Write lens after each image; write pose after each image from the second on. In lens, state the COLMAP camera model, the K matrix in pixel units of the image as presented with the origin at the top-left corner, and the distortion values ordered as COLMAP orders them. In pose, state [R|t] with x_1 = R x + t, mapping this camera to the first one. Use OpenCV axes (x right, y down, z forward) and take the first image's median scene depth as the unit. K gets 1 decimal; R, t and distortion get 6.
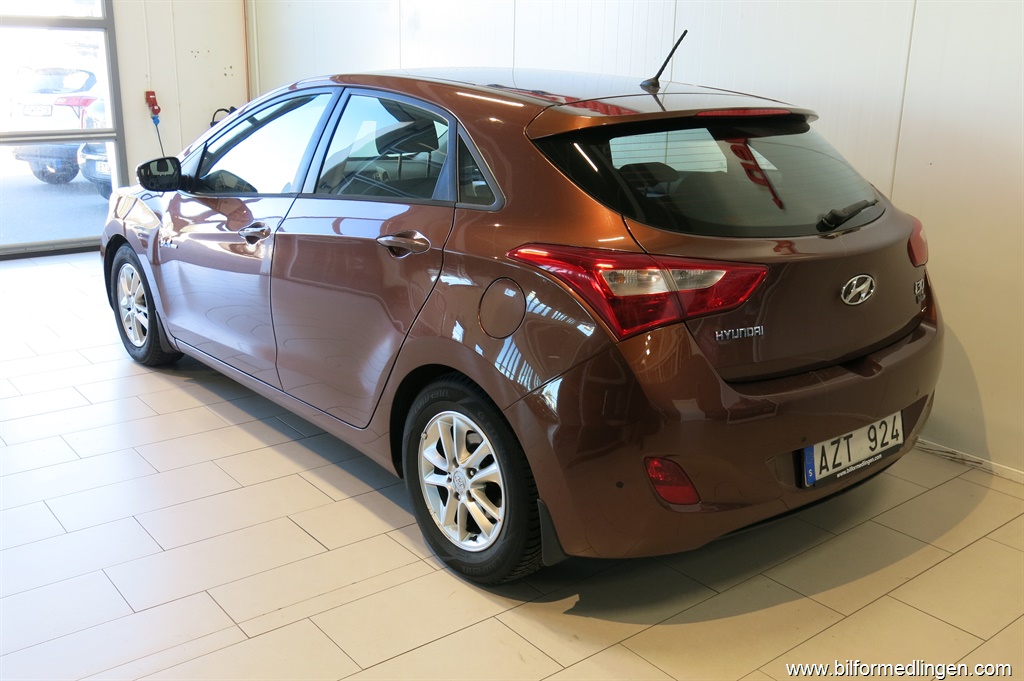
lens RADIAL K [[965.8, 0, 512.0], [0, 965.8, 340.5], [0, 0, 1]] dist [0.000531, -0.000120]
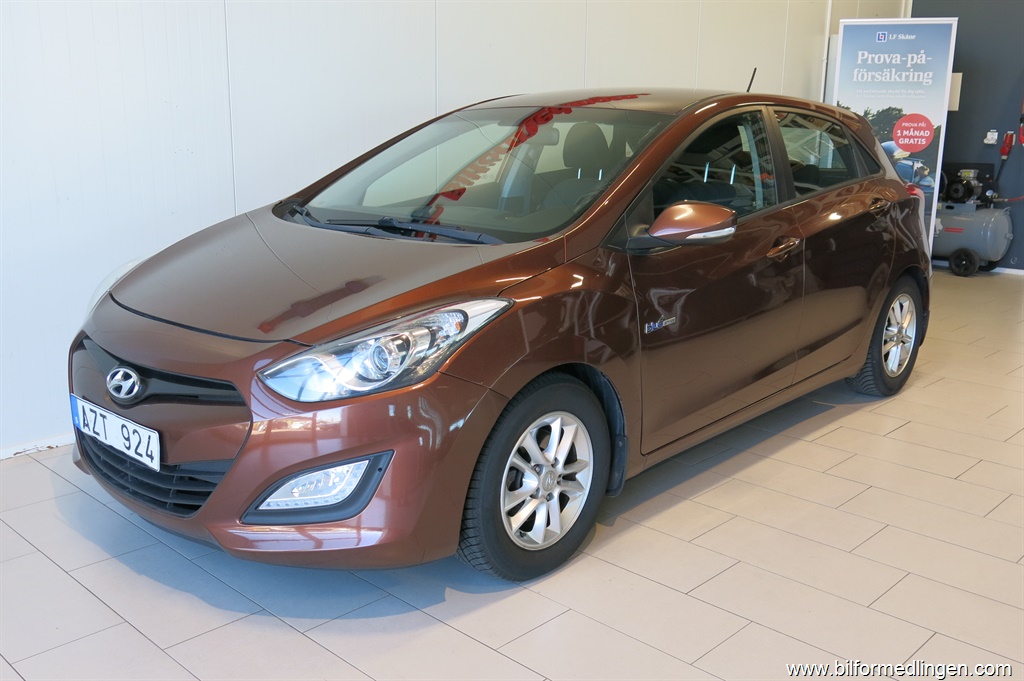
lens RADIAL K [[965.8, 0, 512.0], [0, 965.8, 340.5], [0, 0, 1]] dist [0.000531, -0.000120]
pose [[-0.122309, -0.238458, 0.963420, -1.247818], [0.275578, 0.924379, 0.263781, -0.369010], [-0.953466, 0.297760, -0.047346, 1.356859]]
